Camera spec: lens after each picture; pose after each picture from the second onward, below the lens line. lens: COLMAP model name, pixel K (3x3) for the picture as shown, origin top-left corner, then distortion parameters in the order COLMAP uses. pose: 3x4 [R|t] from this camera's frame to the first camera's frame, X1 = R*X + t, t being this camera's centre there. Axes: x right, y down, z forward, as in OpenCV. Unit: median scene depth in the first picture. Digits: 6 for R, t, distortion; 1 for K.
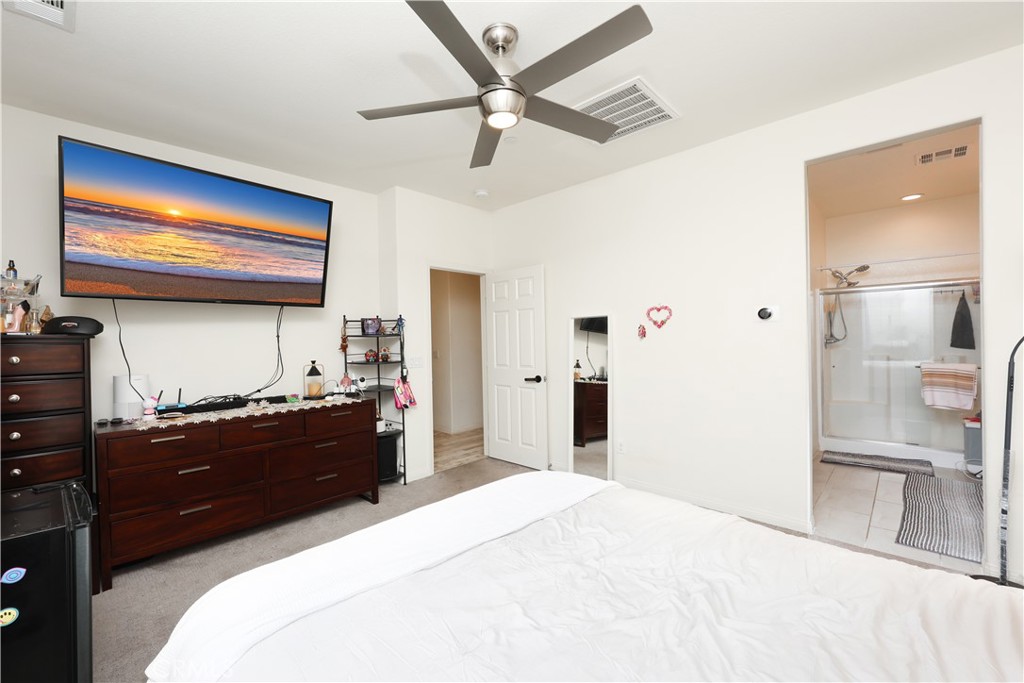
lens RADIAL K [[405.5, 0, 488.2], [0, 405.5, 337.6], [0, 0, 1]] dist [0.001444, 0.000270]
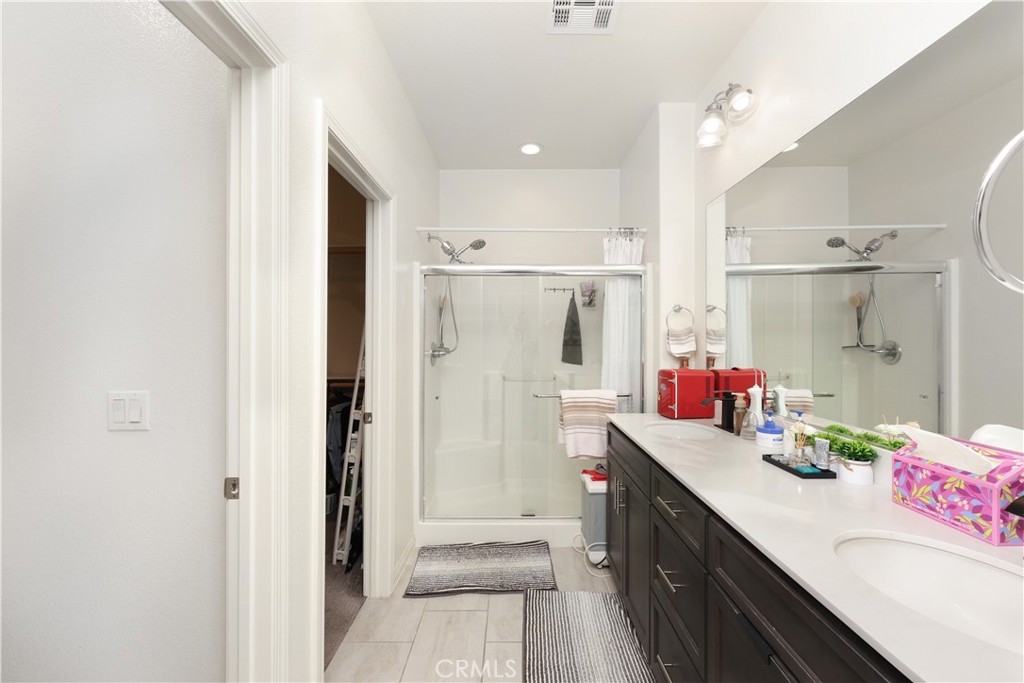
lens RADIAL K [[422.3, 0, 505.9], [0, 422.3, 338.7], [0, 0, 1]] dist [0.001875, 0.000369]
pose [[0.702816, 0.025121, 0.710928, 0.475213], [-0.018745, 0.999683, -0.016793, -0.006026], [-0.711125, -0.001524, 0.703064, 0.490524]]
